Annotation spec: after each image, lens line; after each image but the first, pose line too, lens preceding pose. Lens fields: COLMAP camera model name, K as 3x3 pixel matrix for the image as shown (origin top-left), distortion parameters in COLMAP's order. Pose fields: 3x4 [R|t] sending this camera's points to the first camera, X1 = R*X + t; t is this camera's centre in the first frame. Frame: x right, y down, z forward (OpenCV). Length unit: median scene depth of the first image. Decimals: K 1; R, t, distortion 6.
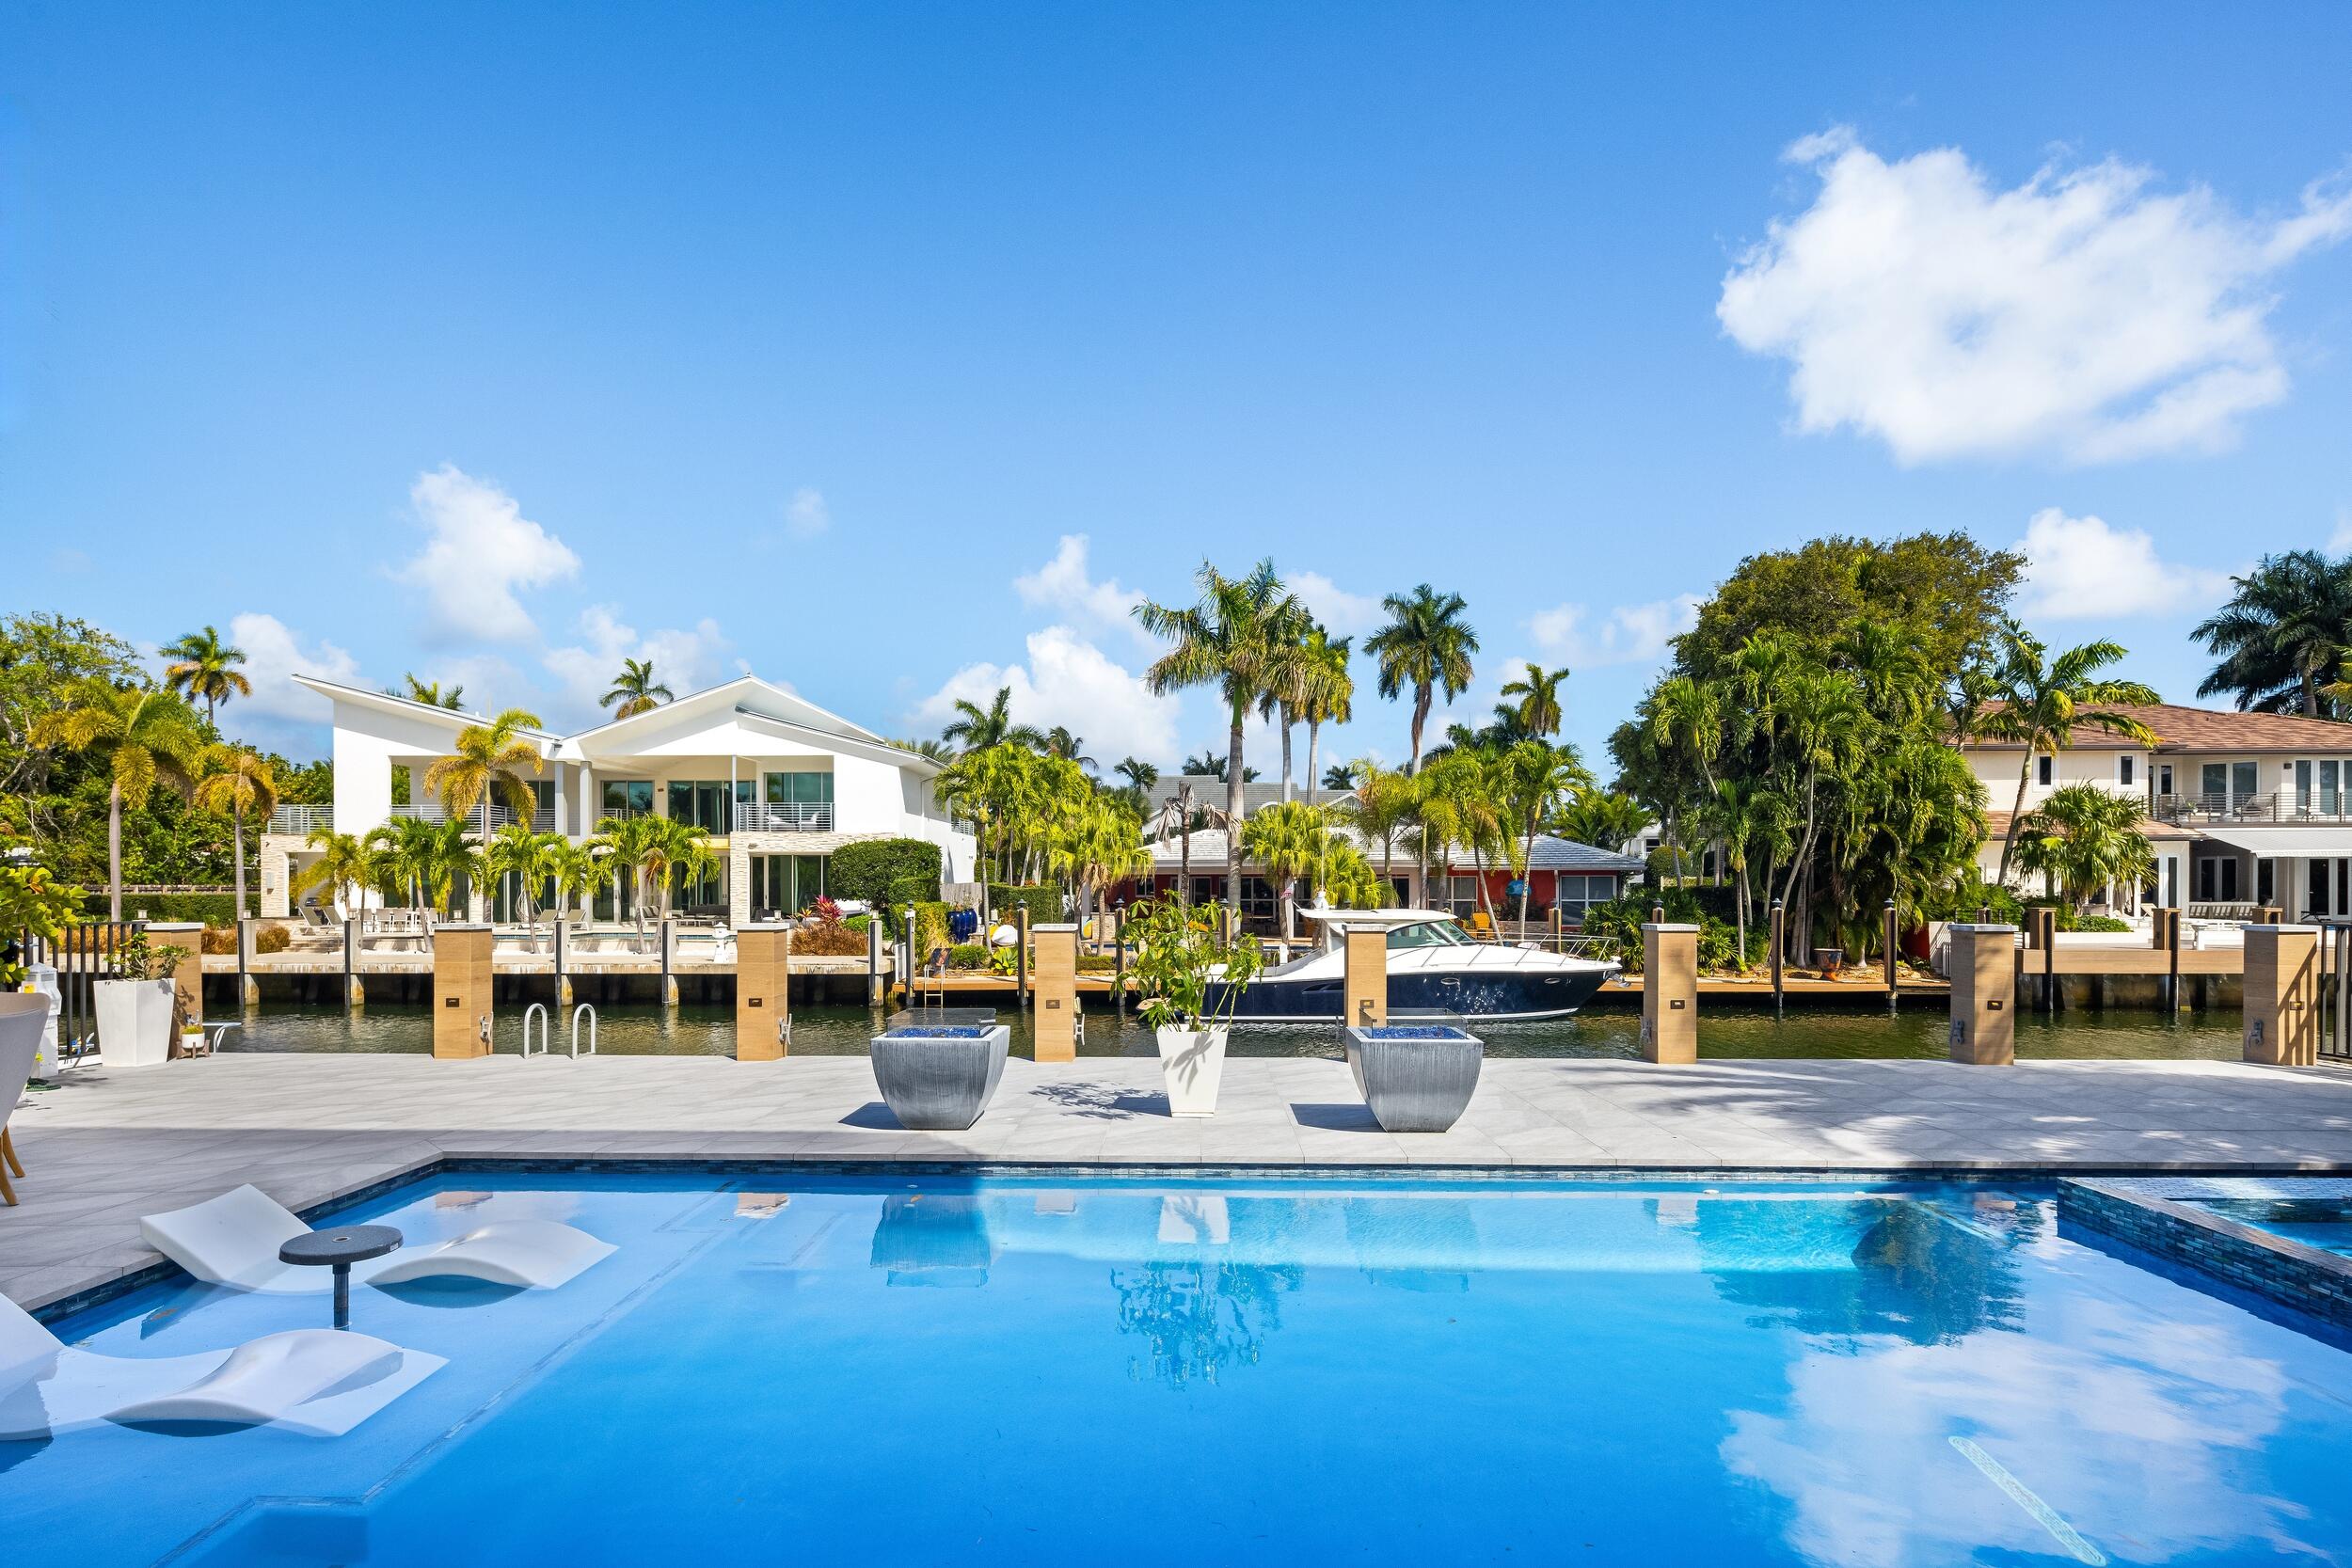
lens RADIAL K [[1163.5, 0, 1165.5], [0, 1163.5, 891.4], [0, 0, 1]] dist [-0.001054, -0.003949]
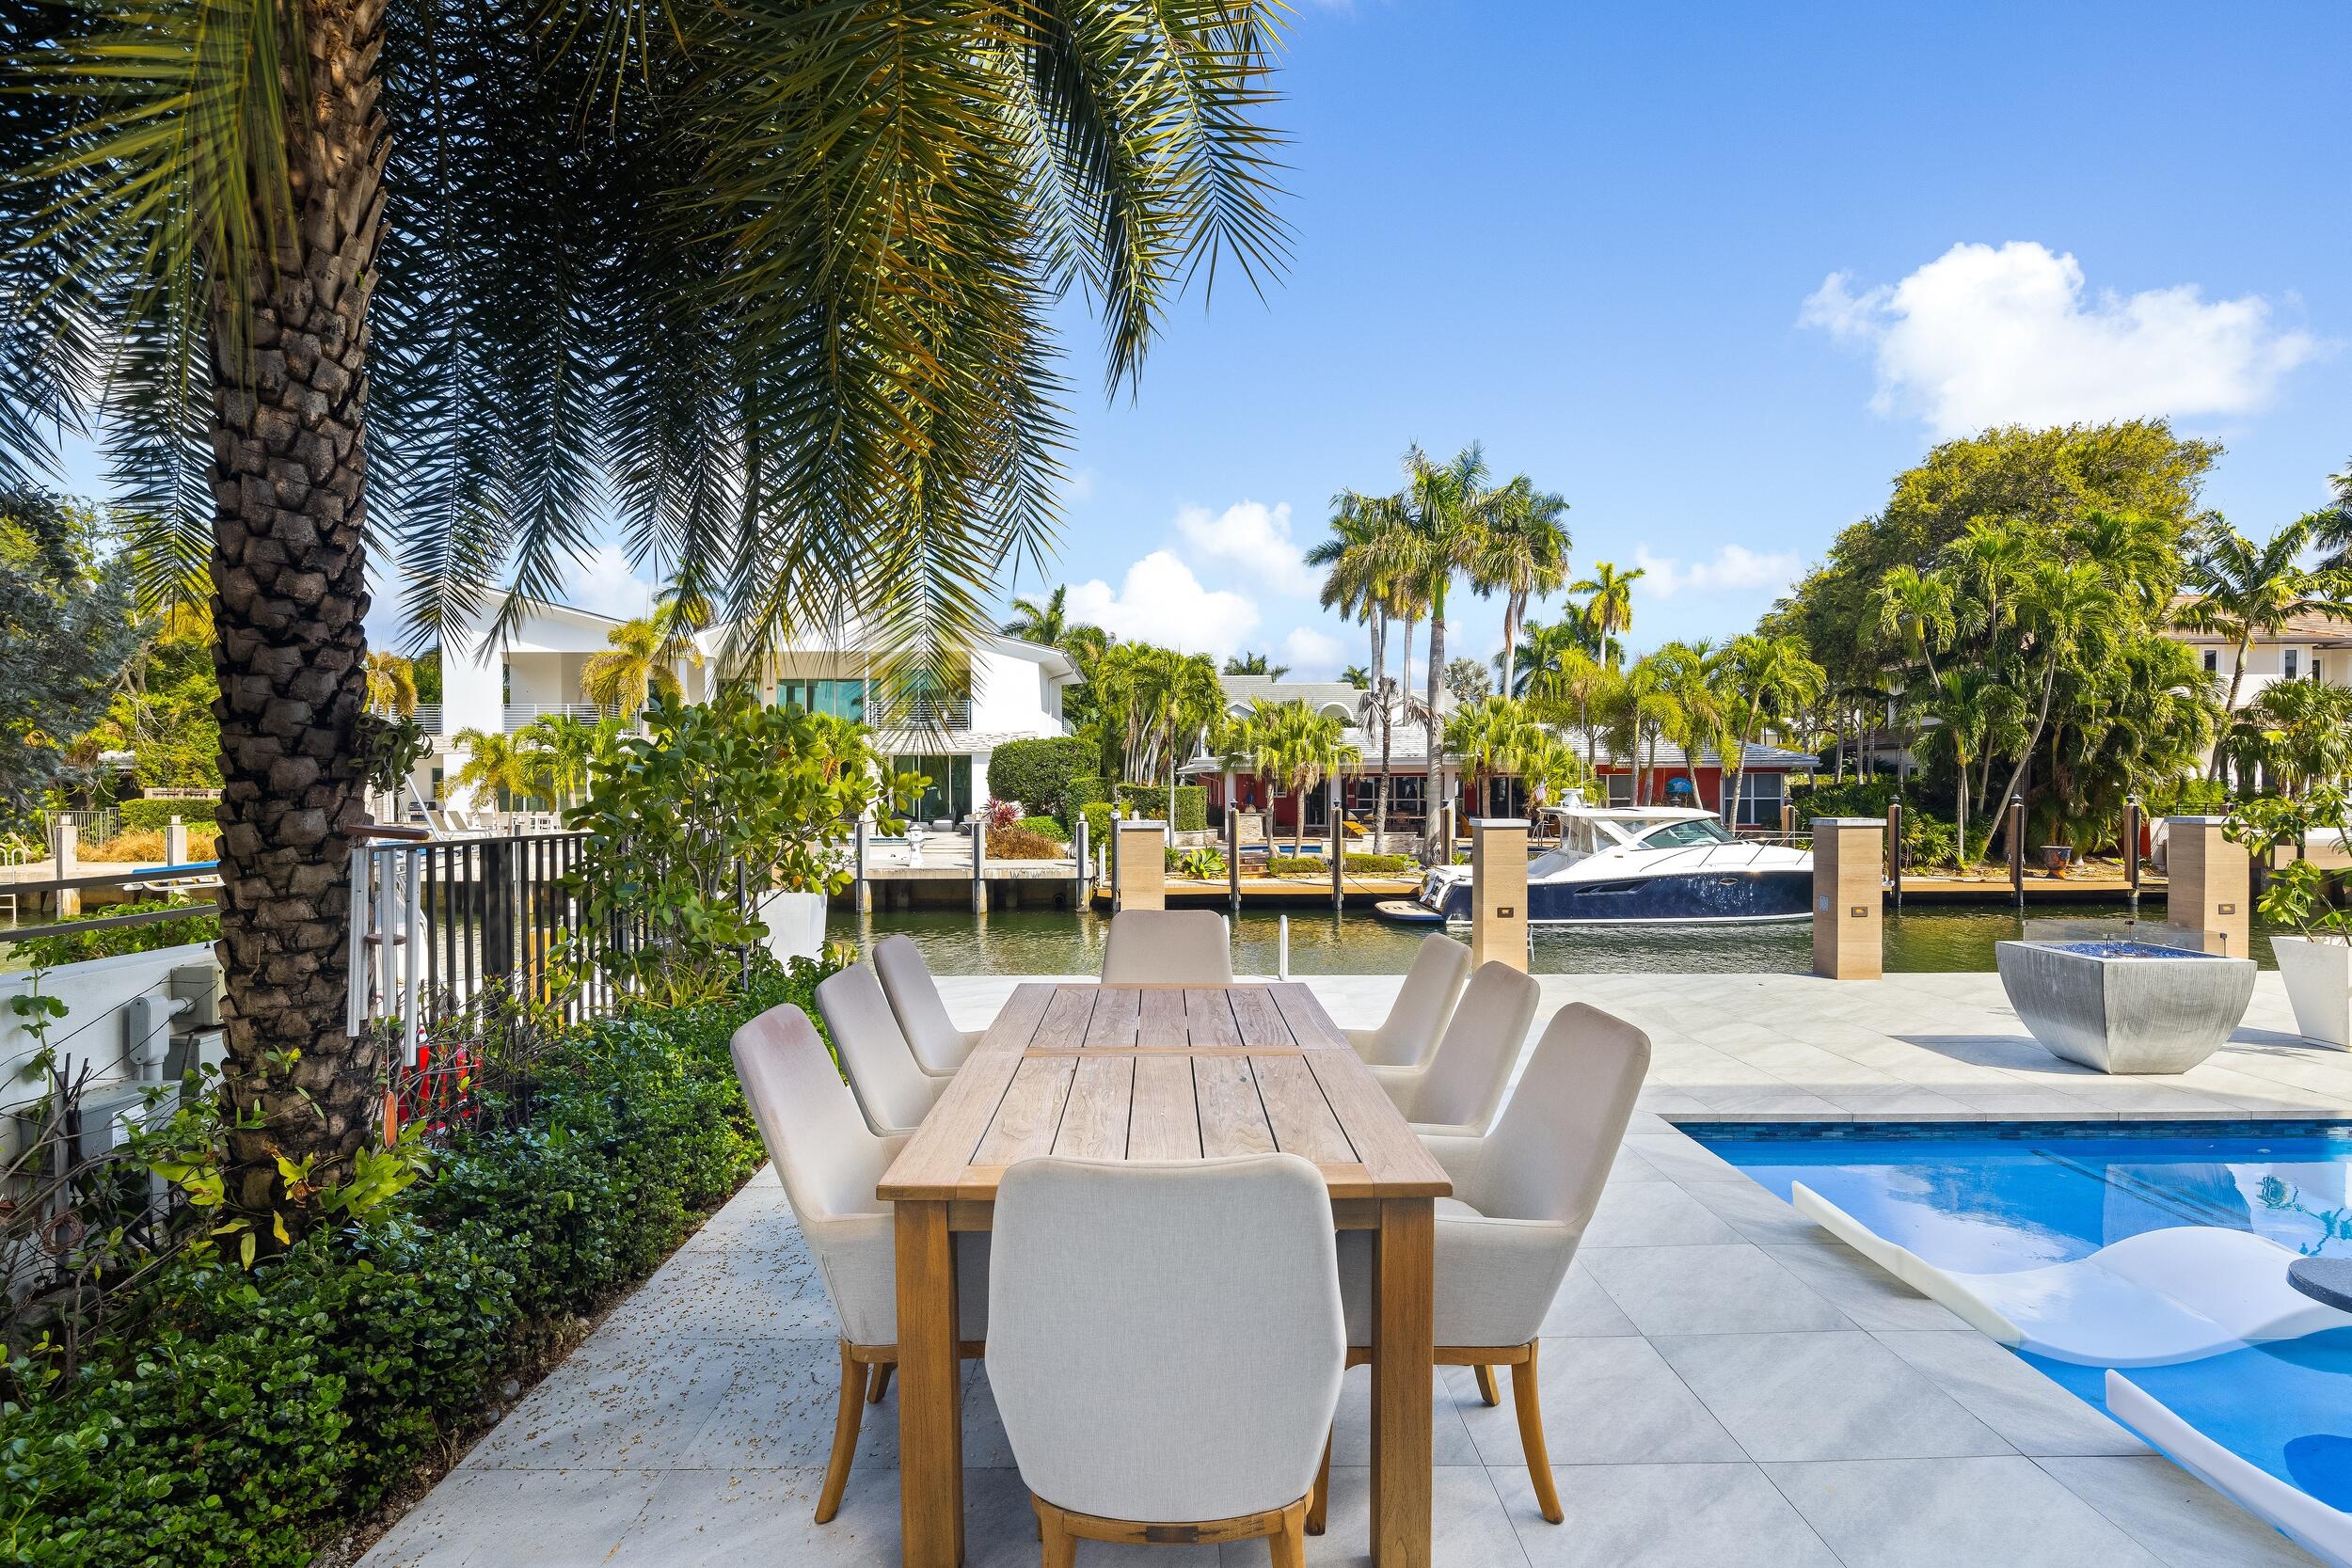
lens RADIAL K [[1163.5, 0, 1189.5], [0, 1163.5, 789.3], [0, 0, 1]] dist [-0.001054, -0.003949]
pose [[0.999765, -0.003956, 0.021306, -0.167011], [0.004043, 0.999984, -0.004038, 0.002584], [-0.021289, 0.004123, 0.999765, 0.044414]]
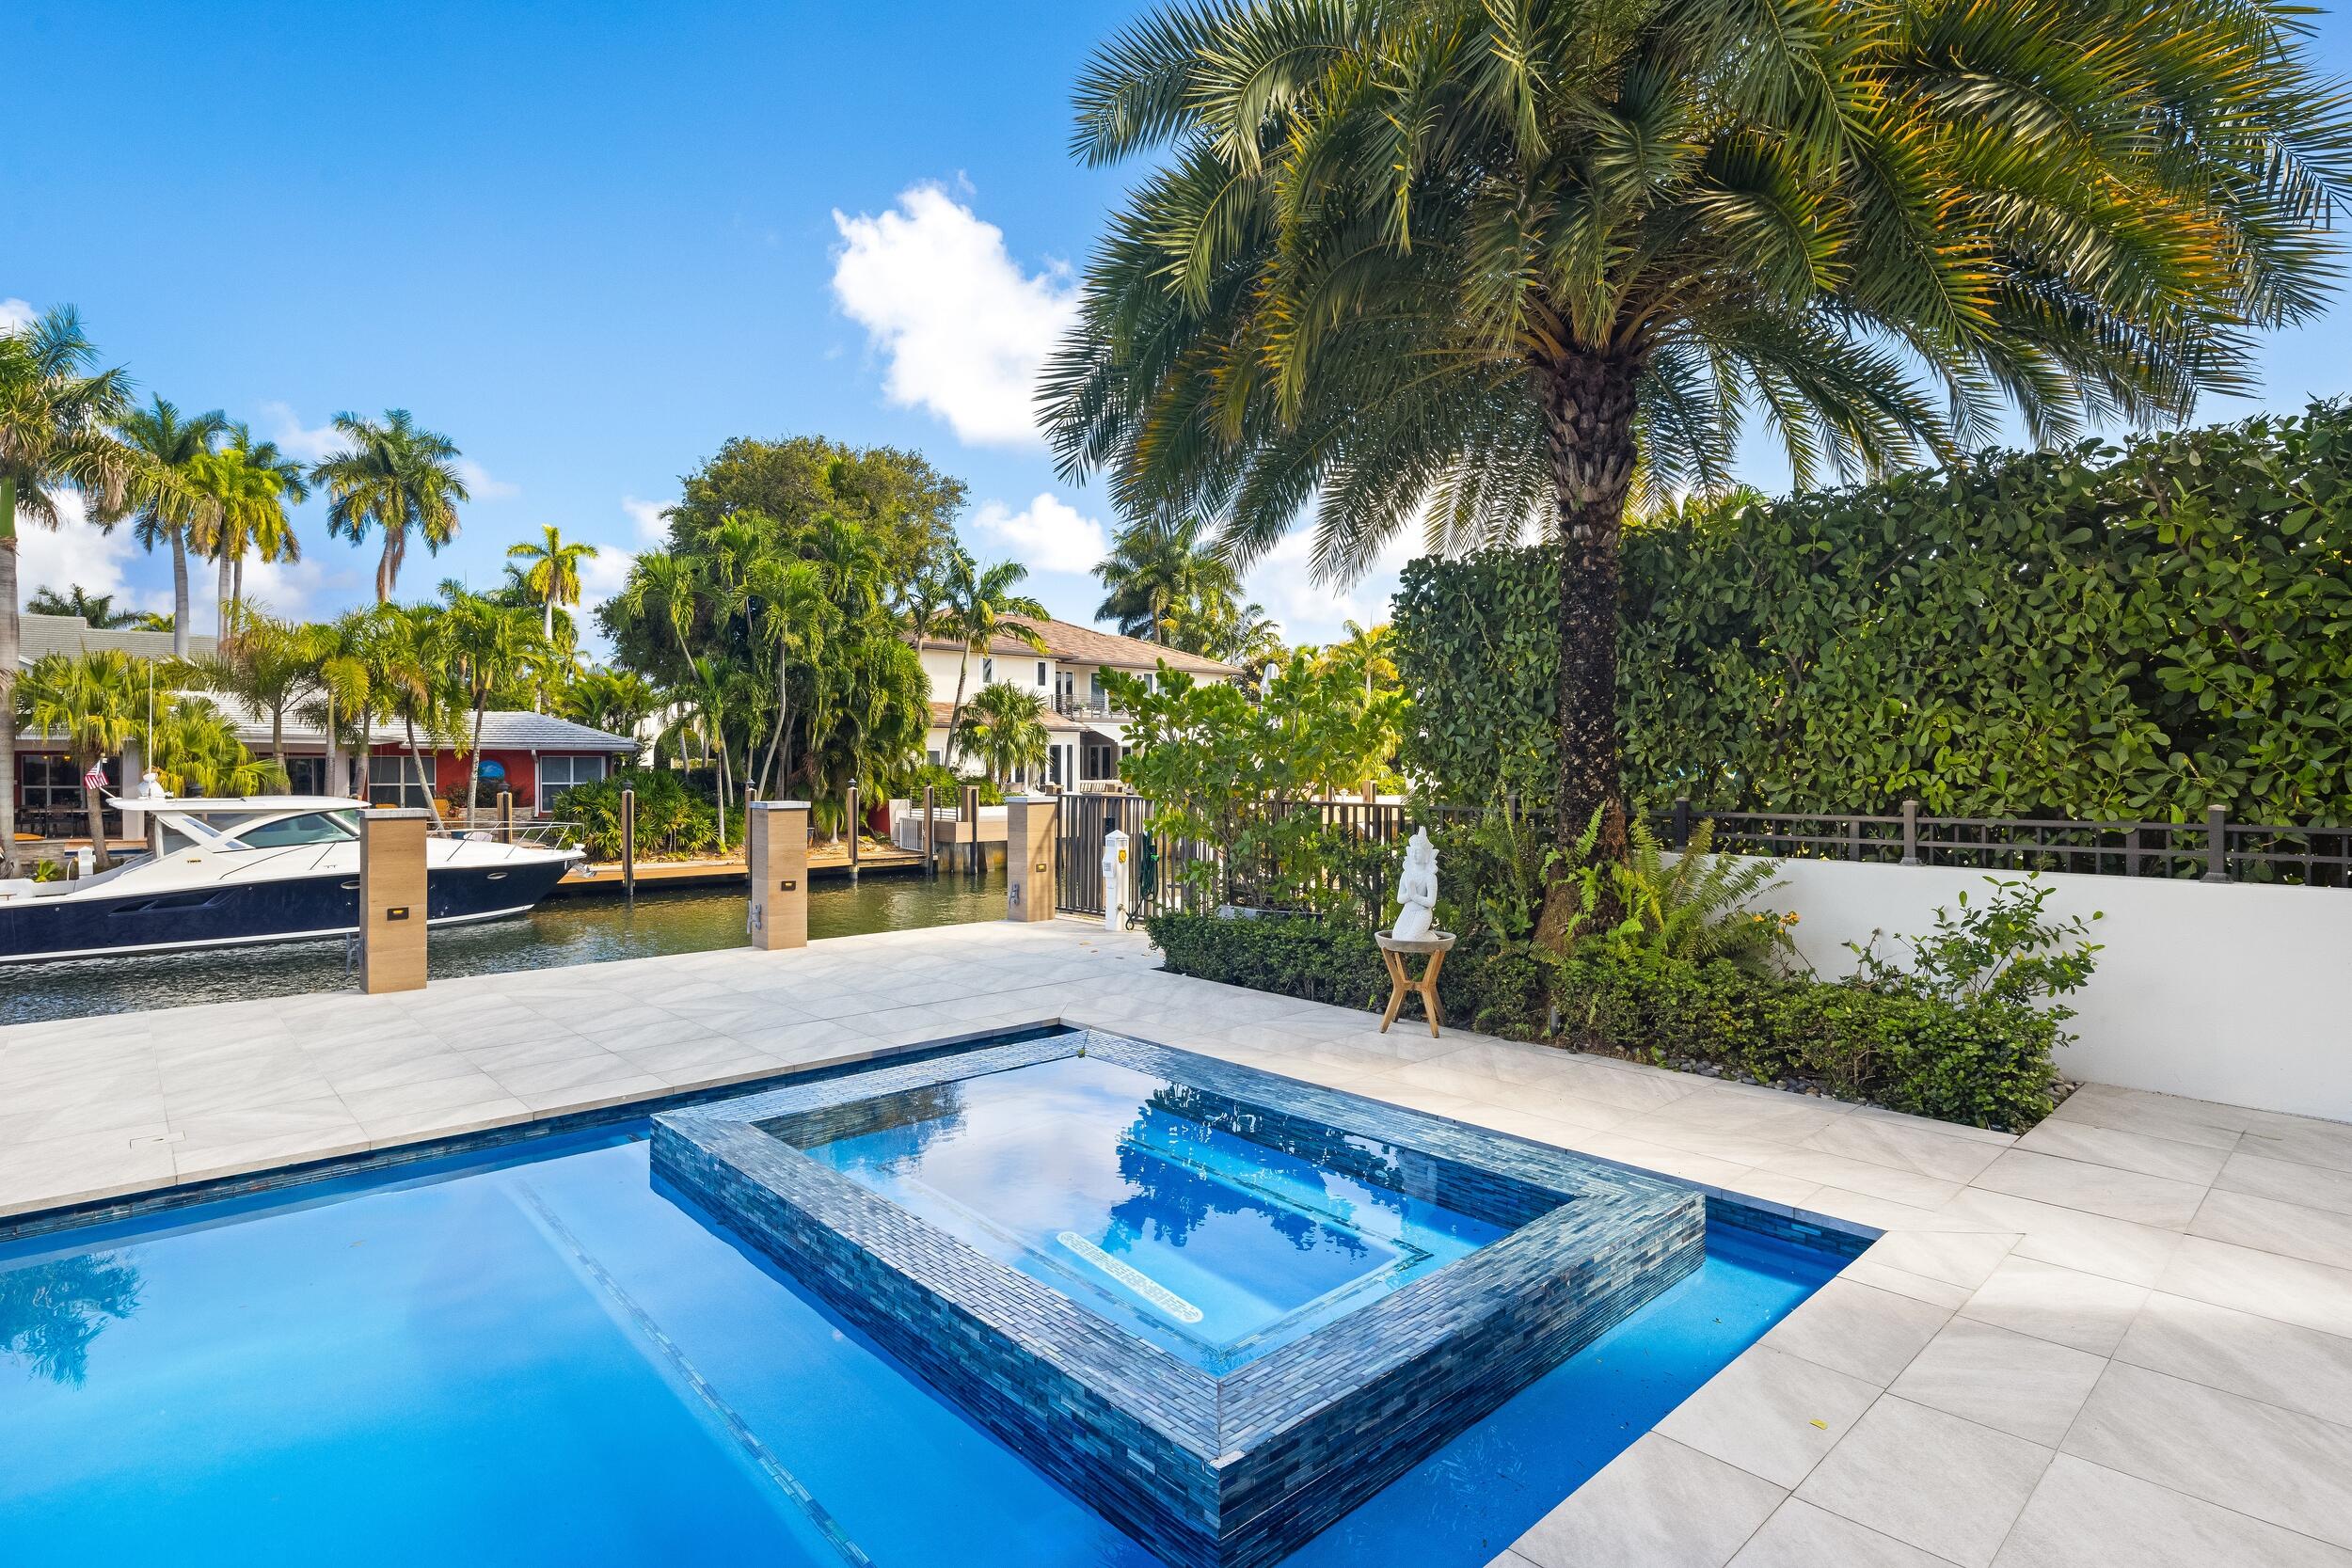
lens RADIAL K [[1163.5, 0, 1163.5], [0, 1163.5, 760.0], [0, 0, 1]] dist [-0.001054, -0.003949]
pose [[0.718913, 0.004213, 0.695087, 0.077512], [0.004726, 0.999929, -0.010949, 0.001932], [-0.695084, 0.011157, 0.718842, 0.027514]]
